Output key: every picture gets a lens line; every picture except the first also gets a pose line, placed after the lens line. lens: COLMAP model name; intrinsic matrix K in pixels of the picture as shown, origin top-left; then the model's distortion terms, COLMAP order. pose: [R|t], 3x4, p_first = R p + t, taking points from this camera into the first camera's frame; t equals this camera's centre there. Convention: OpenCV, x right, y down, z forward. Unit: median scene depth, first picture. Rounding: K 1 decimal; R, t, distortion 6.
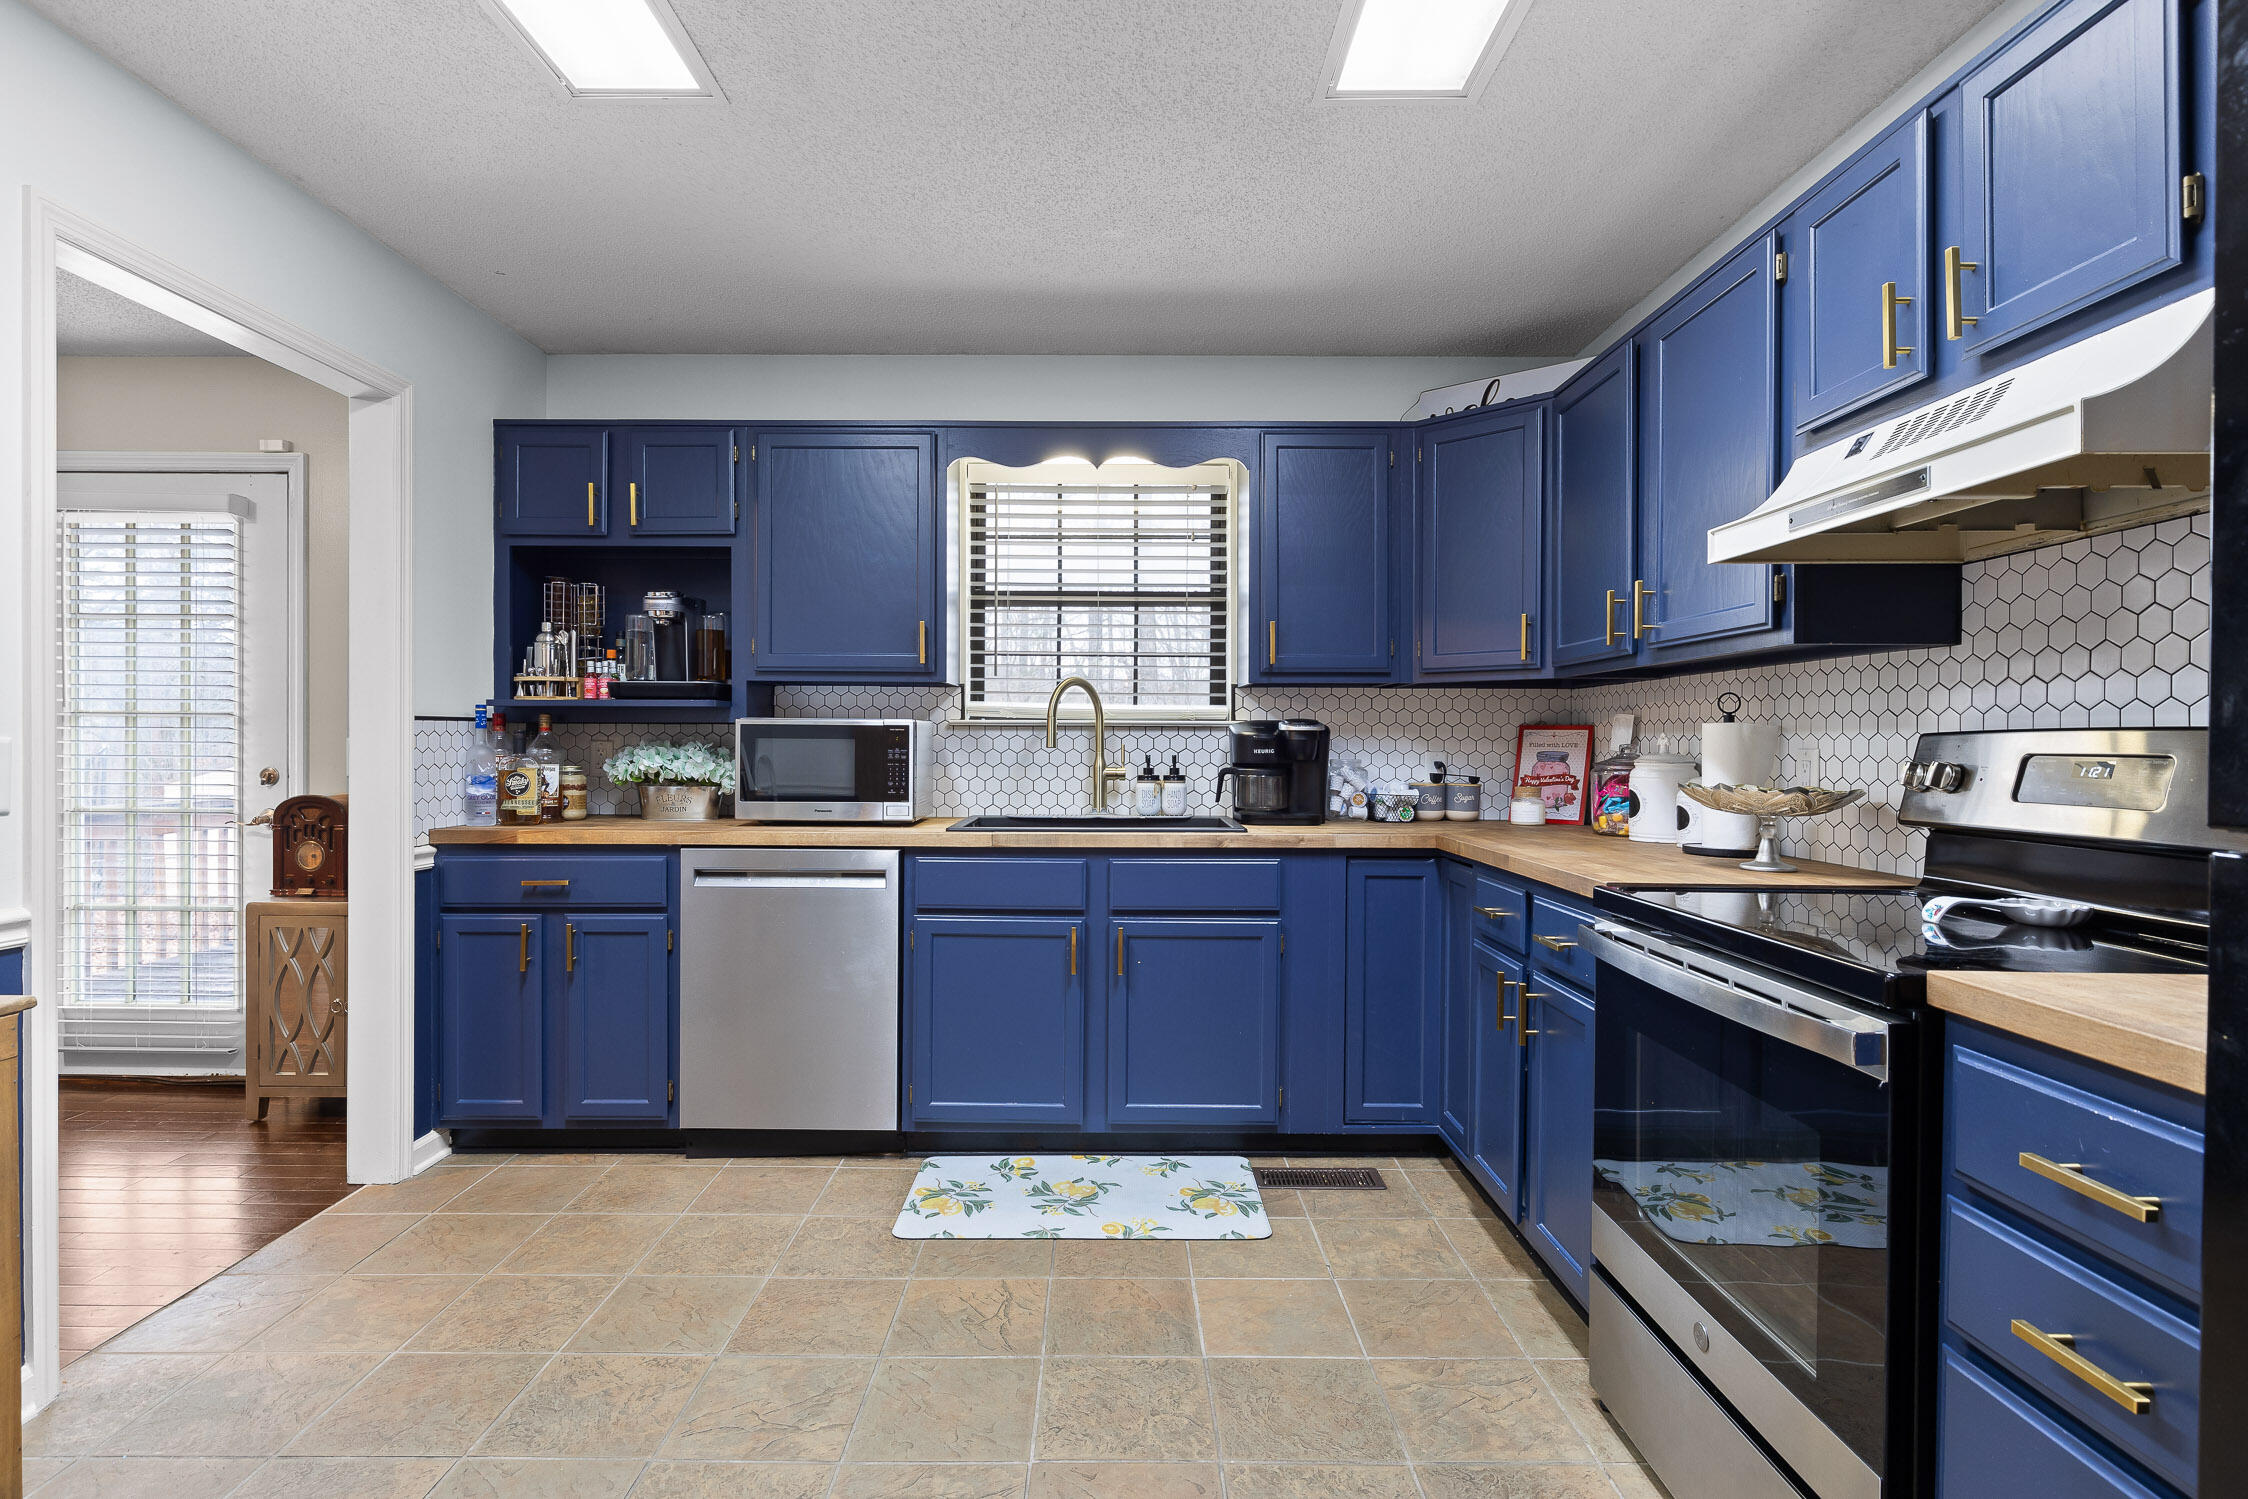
lens RADIAL K [[1121.4, 0, 1115.2], [0, 1121.4, 748.0], [0, 0, 1]] dist [-0.001052, -0.000507]
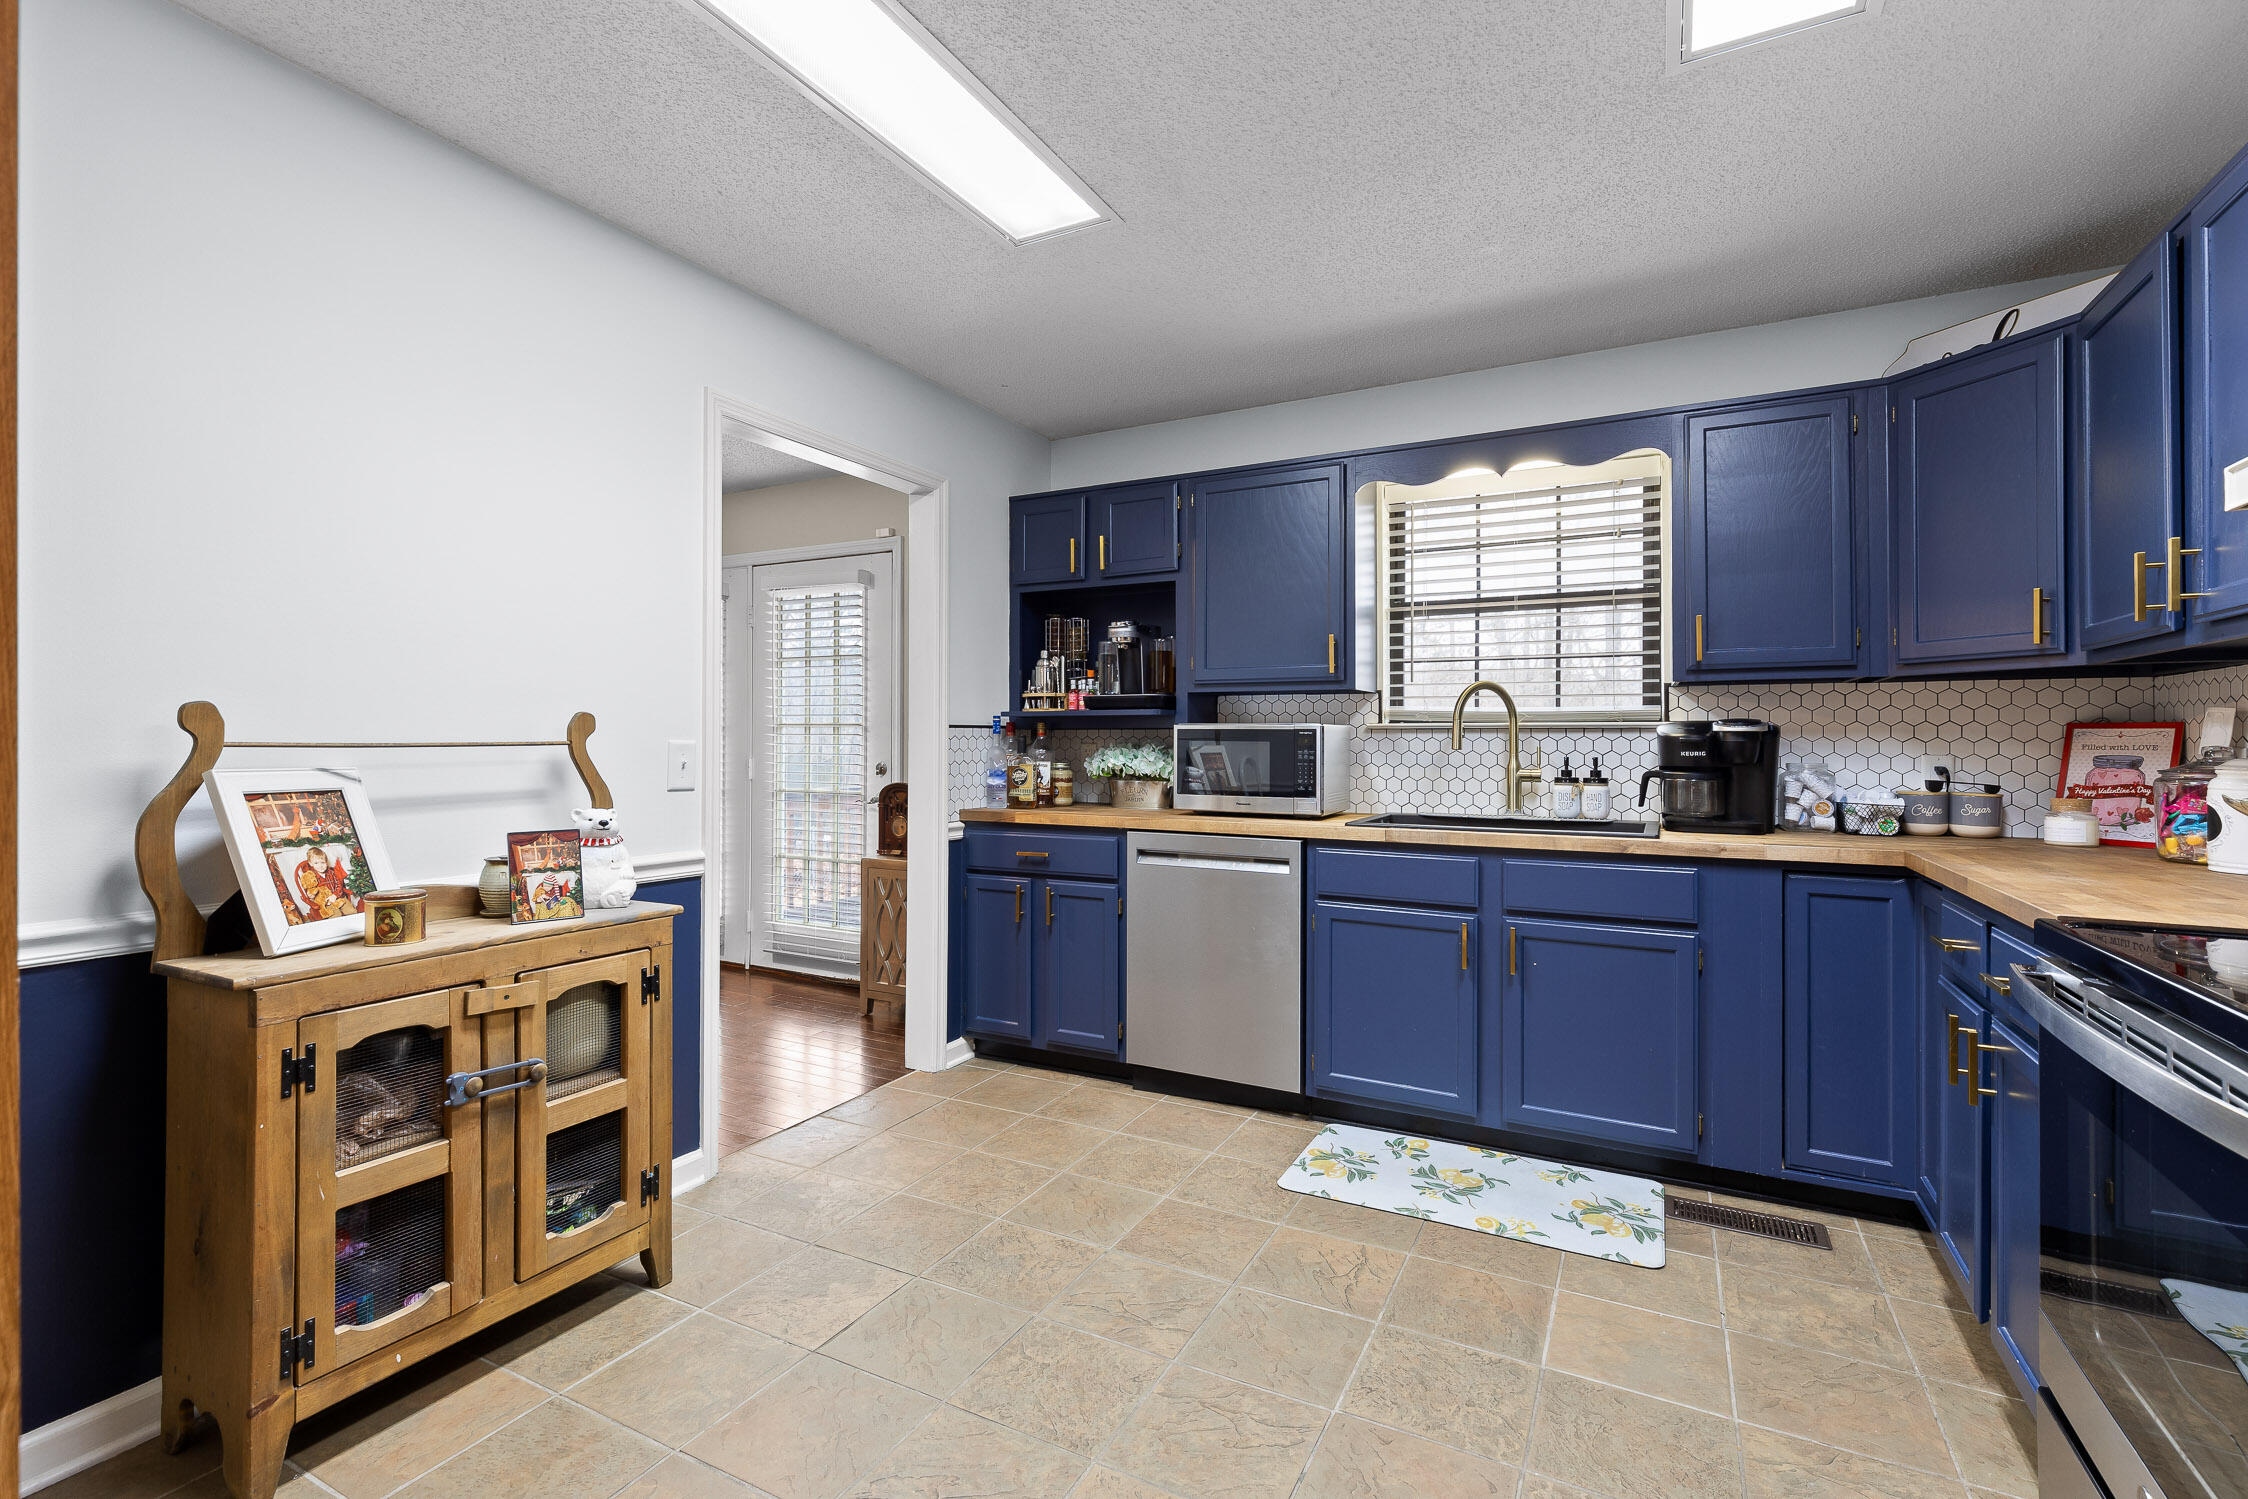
lens RADIAL K [[1027.0, 0, 1109.0], [0, 1027.0, 732.8], [0, 0, 1]] dist [0.007525, -0.001230]
pose [[0.879751, -0.005820, -0.475400, 0.120987], [-0.002218, 0.999864, -0.016346, 0.000724], [0.475430, 0.015435, 0.879618, 0.008106]]
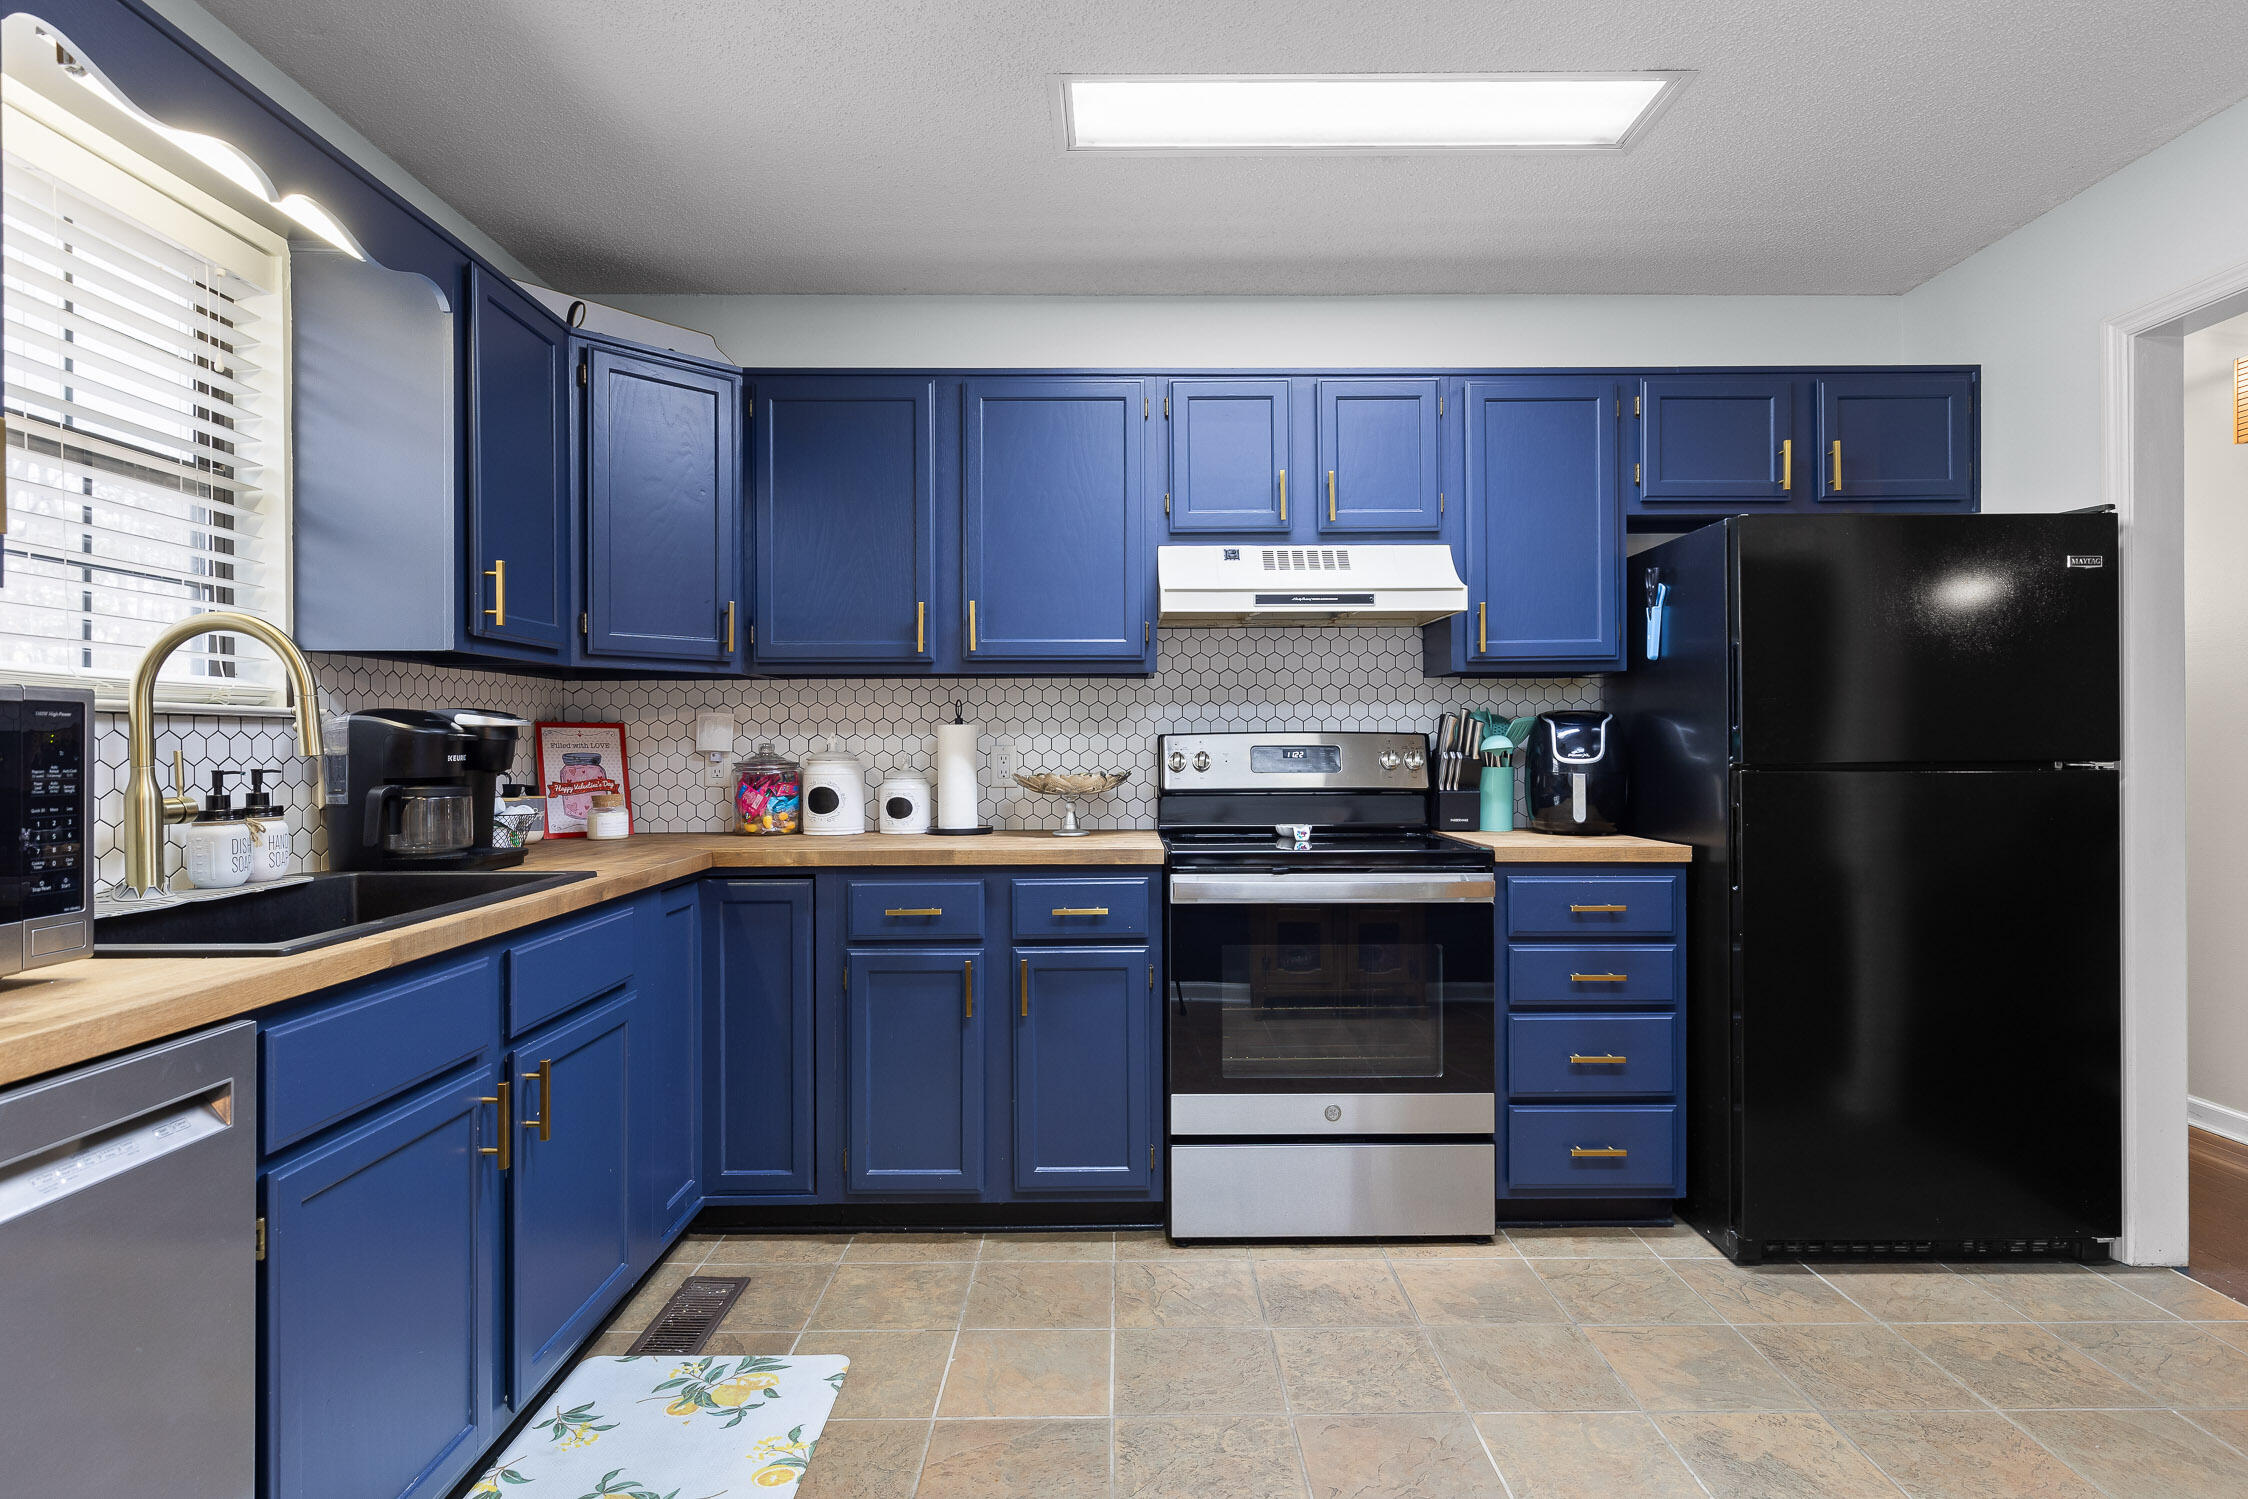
lens RADIAL K [[1199.3, 0, 1124.0], [0, 1199.3, 749.5], [0, 0, 1]] dist [0.002272, 0.000393]
pose [[-0.014078, -0.009935, 0.999852, -0.603066], [0.009381, 0.999905, 0.010067, -0.005632], [-0.999857, 0.009522, -0.013984, 0.677369]]
